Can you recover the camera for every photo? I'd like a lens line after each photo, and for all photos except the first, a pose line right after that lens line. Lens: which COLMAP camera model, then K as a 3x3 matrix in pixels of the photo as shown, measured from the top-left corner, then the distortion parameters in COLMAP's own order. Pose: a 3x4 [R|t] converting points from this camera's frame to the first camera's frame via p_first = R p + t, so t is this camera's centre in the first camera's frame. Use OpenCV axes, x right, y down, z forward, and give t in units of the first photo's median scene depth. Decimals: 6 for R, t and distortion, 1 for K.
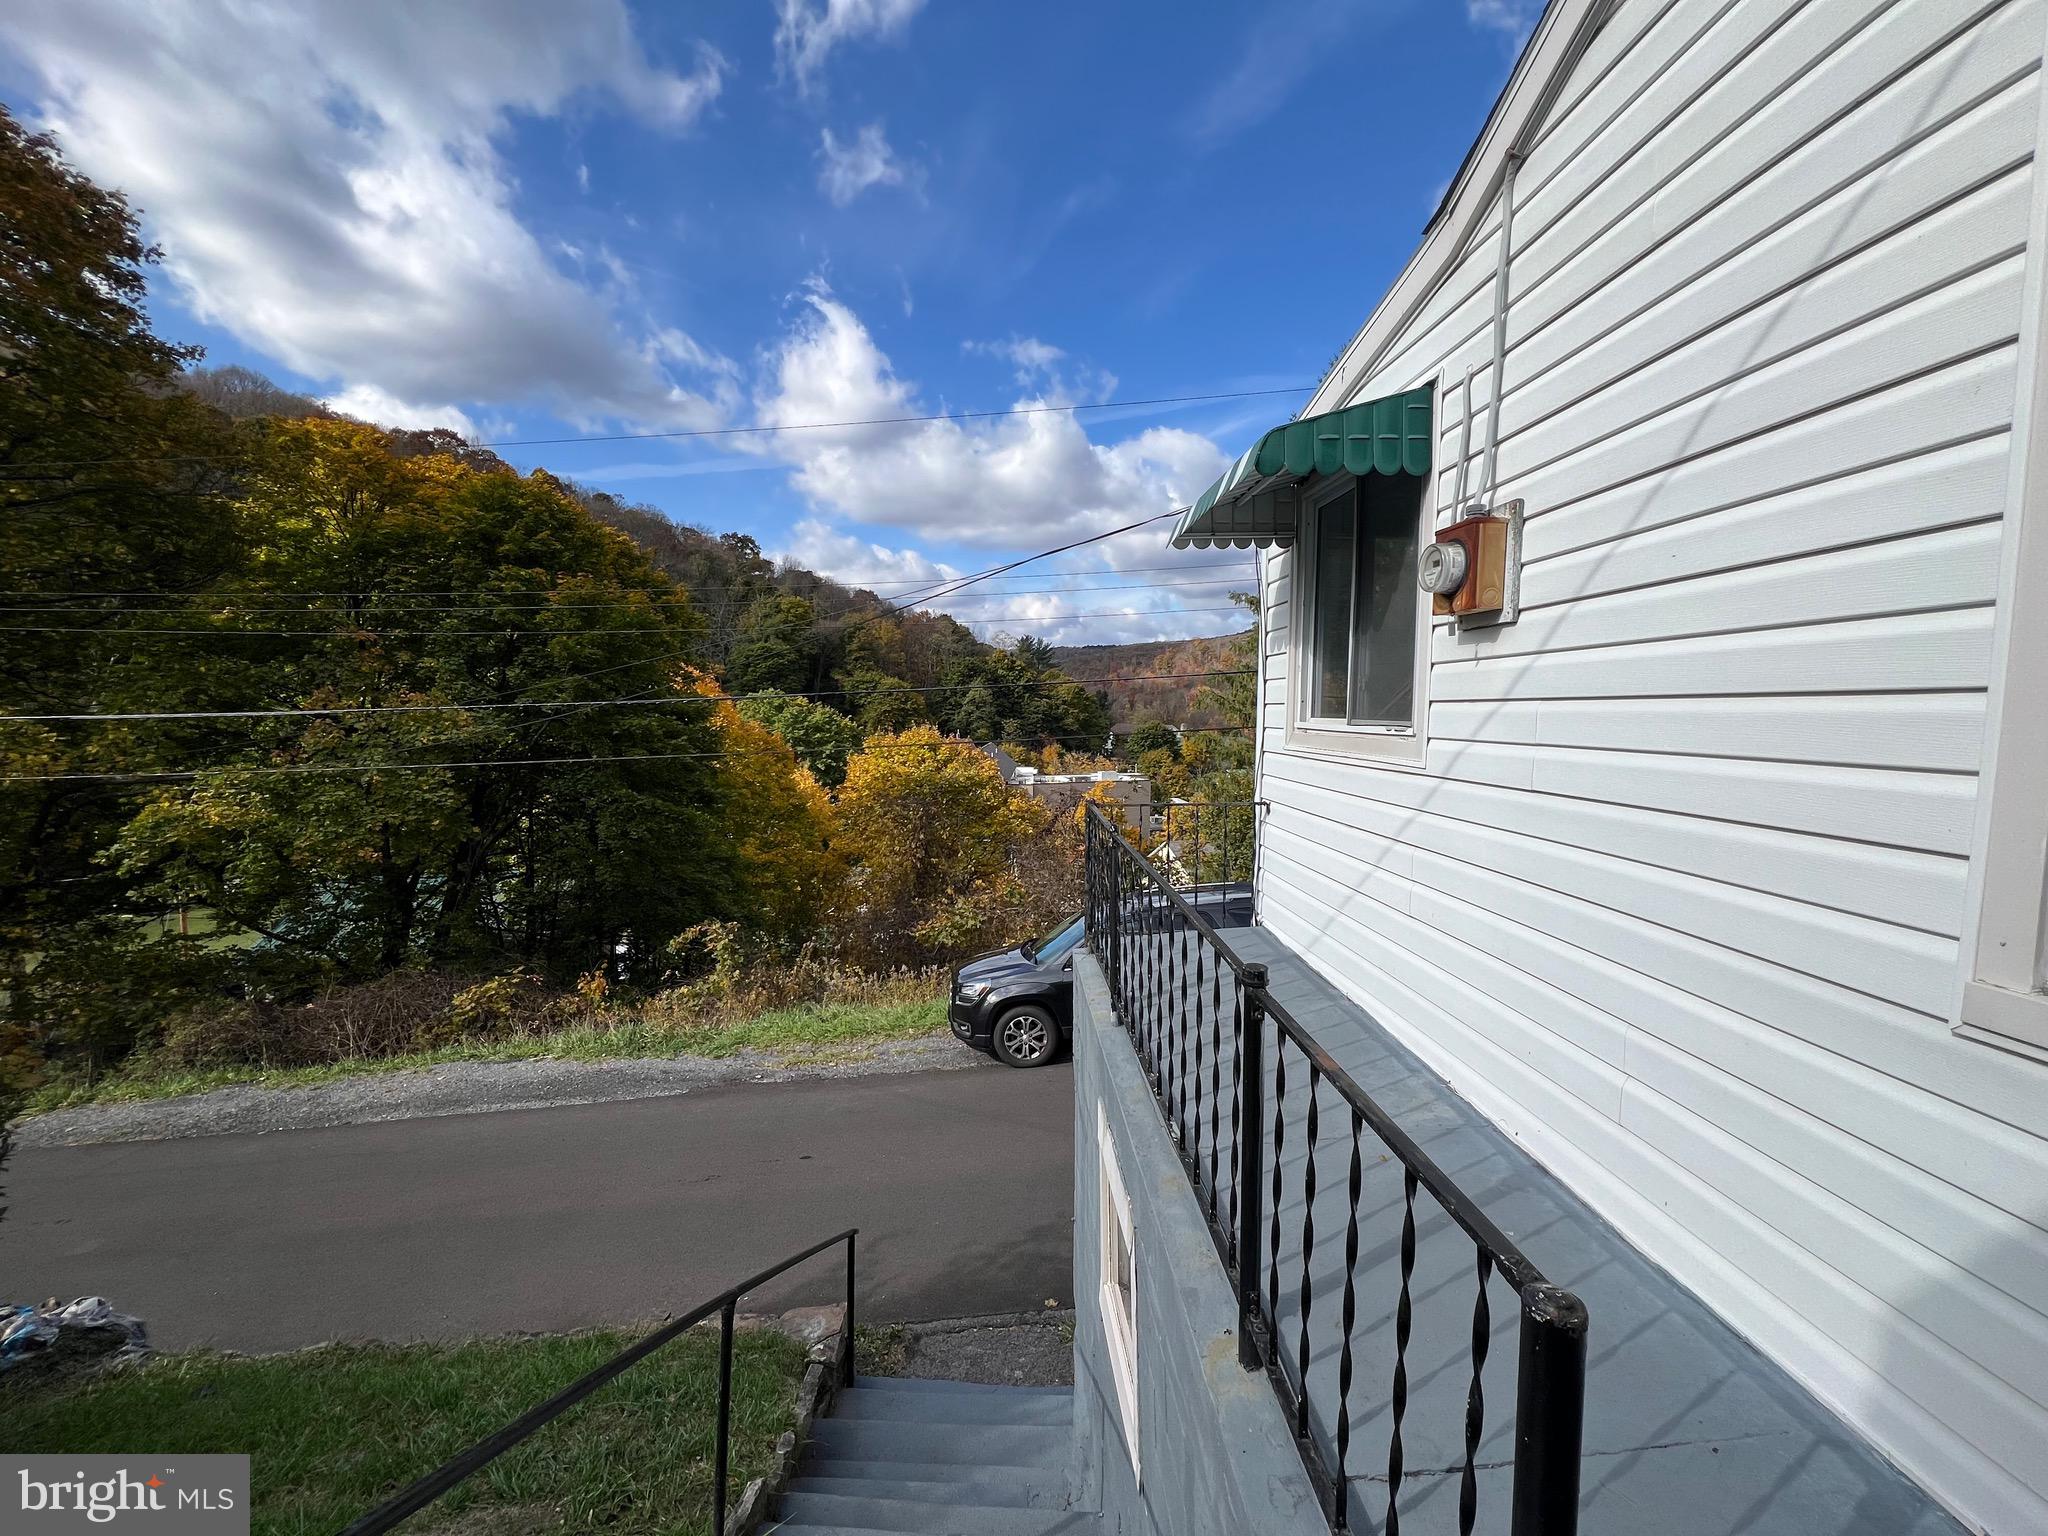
lens RADIAL K [[814.9, 0, 1017.6], [0, 814.9, 775.0], [0, 0, 1]] dist [-0.001300, -0.000401]
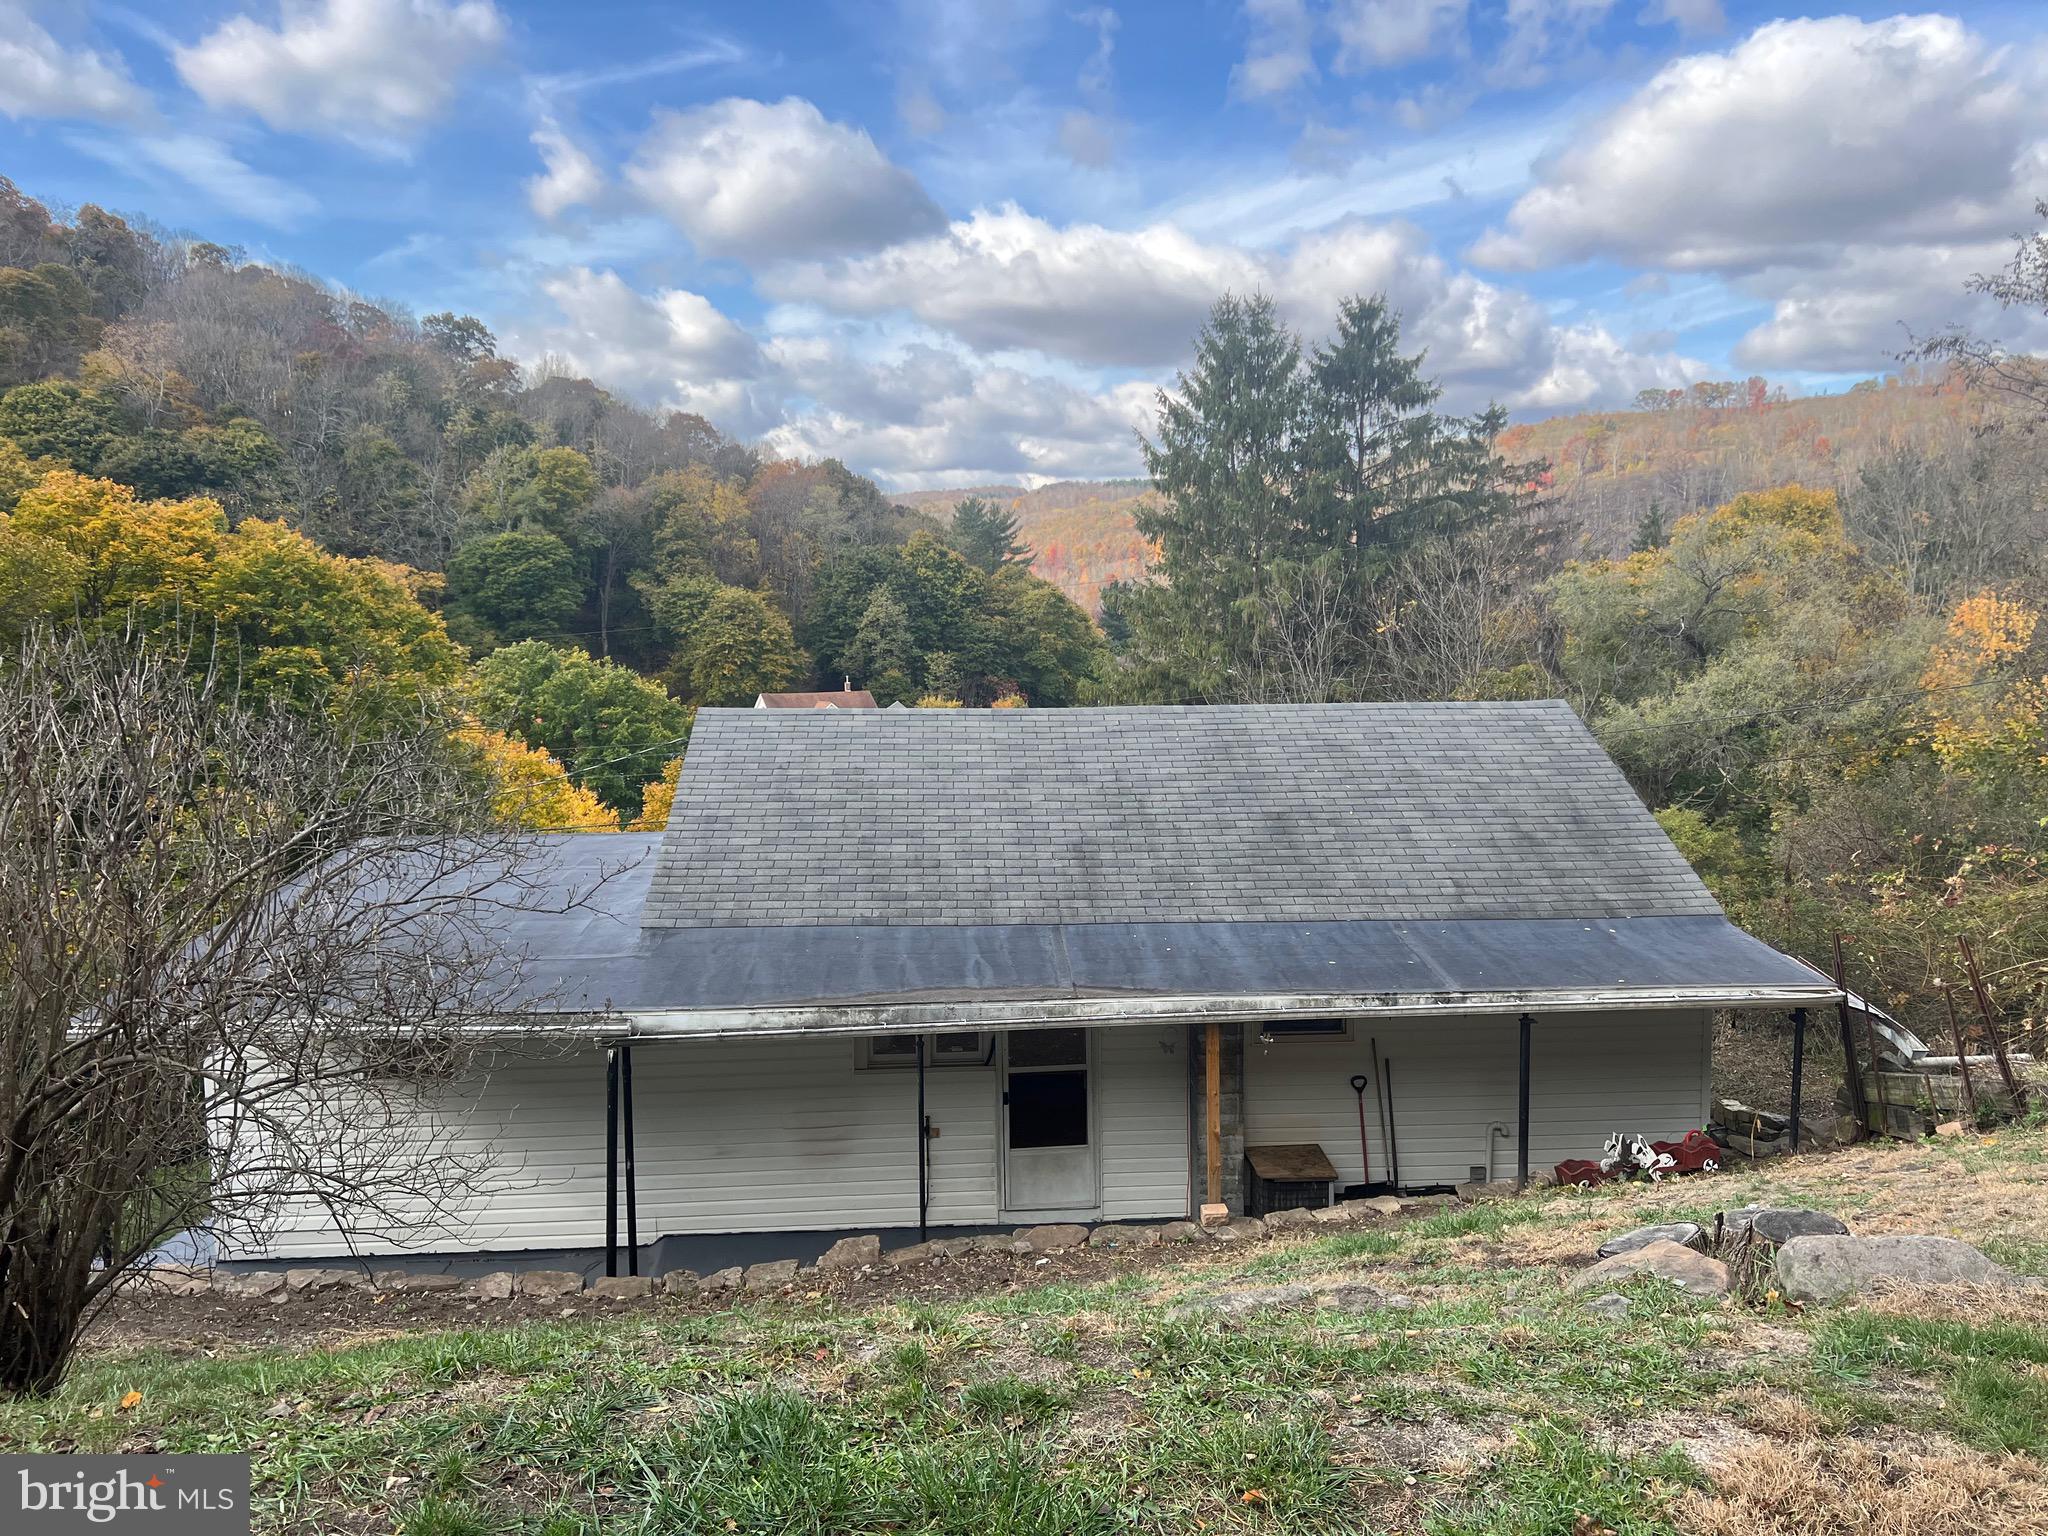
lens RADIAL K [[1531.7, 0, 1039.4], [0, 1531.7, 765.5], [0, 0, 1]] dist [0.052815, -0.054539]
pose [[0.999436, -0.016164, 0.029448, 0.030105], [0.015314, 0.999467, 0.028848, -0.018301], [-0.029899, -0.028380, 0.999150, -0.112917]]
